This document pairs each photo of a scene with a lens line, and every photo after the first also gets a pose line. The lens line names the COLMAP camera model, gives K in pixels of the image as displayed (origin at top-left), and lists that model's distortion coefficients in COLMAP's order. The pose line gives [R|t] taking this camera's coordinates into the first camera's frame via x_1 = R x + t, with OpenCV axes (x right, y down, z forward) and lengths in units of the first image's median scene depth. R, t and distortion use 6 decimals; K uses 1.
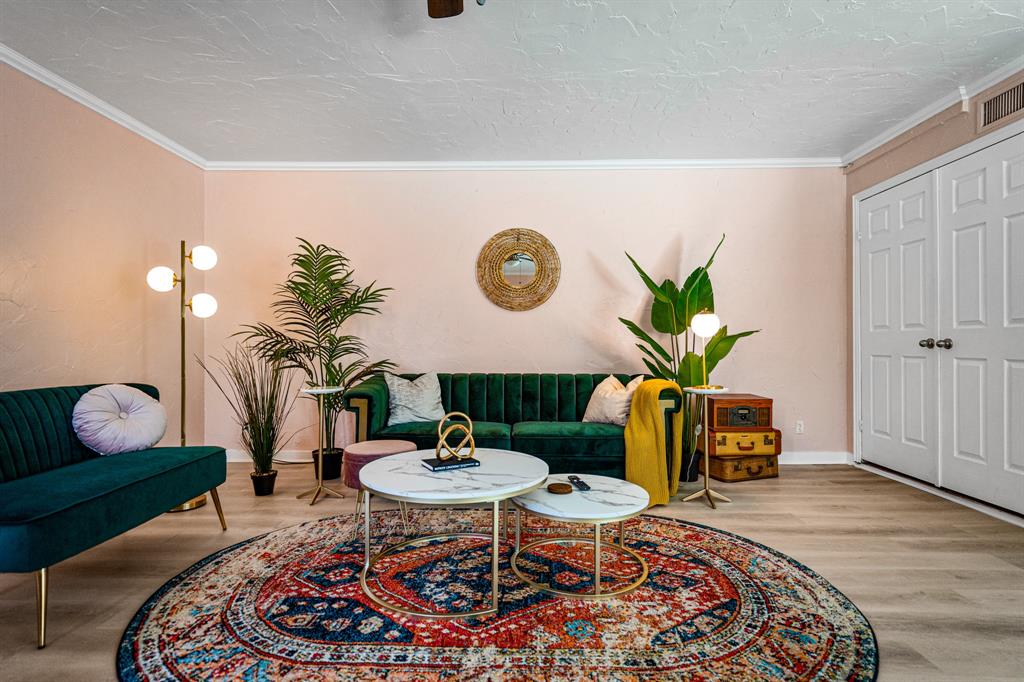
lens RADIAL K [[499.2, 0, 508.5], [0, 499.2, 339.8], [0, 0, 1]] dist [-0.000613, 0.000327]
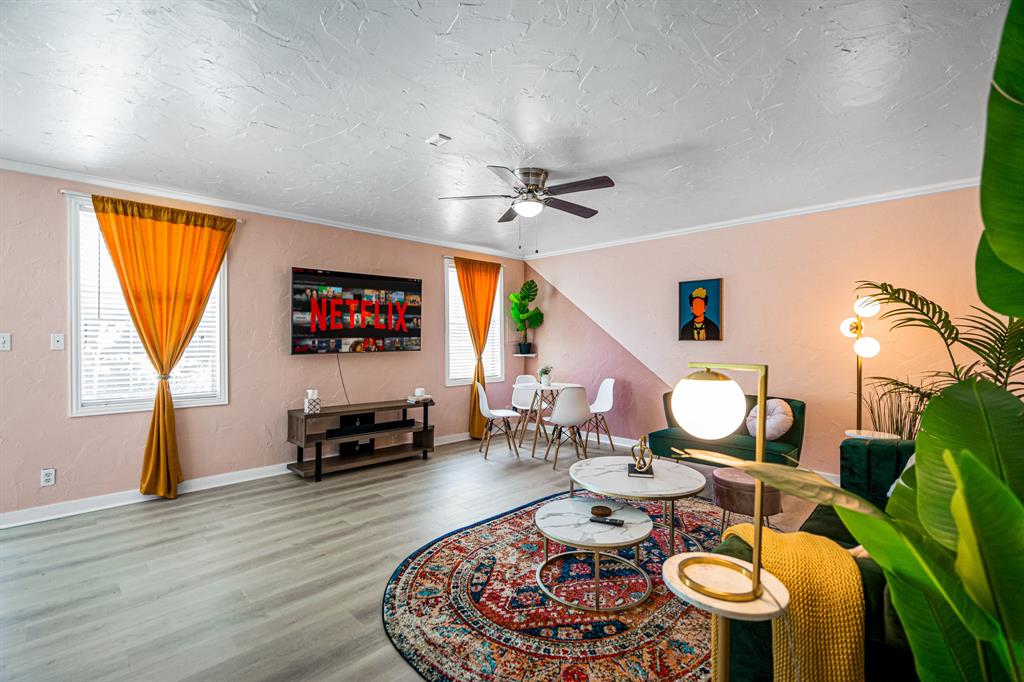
lens RADIAL K [[463.5, 0, 527.2], [0, 463.5, 340.7], [0, 0, 1]] dist [-0.000739, 0.001024]
pose [[-0.651372, -0.001956, -0.758756, 1.290551], [0.001515, 0.999991, -0.003878, -0.140270], [0.758757, -0.003676, -0.651364, 1.907755]]
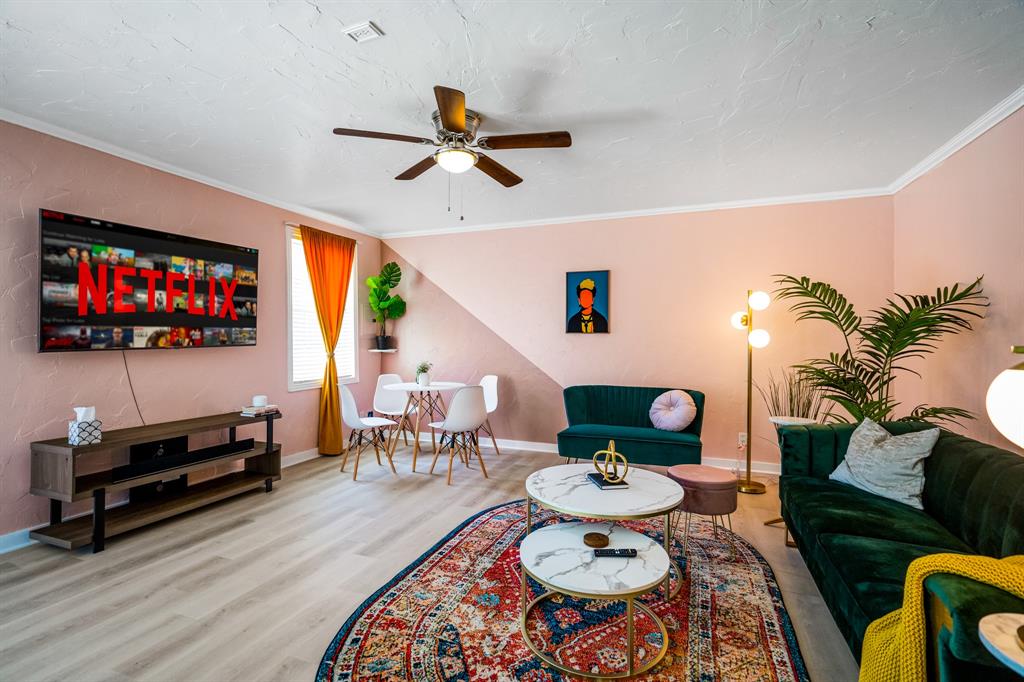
lens RADIAL K [[463.5, 0, 522.1], [0, 463.5, 339.4], [0, 0, 1]] dist [-0.000739, 0.001024]
pose [[-0.301969, 0.001440, -0.953317, 1.209360], [0.001882, 0.999998, 0.000914, -0.118440], [0.953316, -0.001518, -0.301971, 1.352046]]
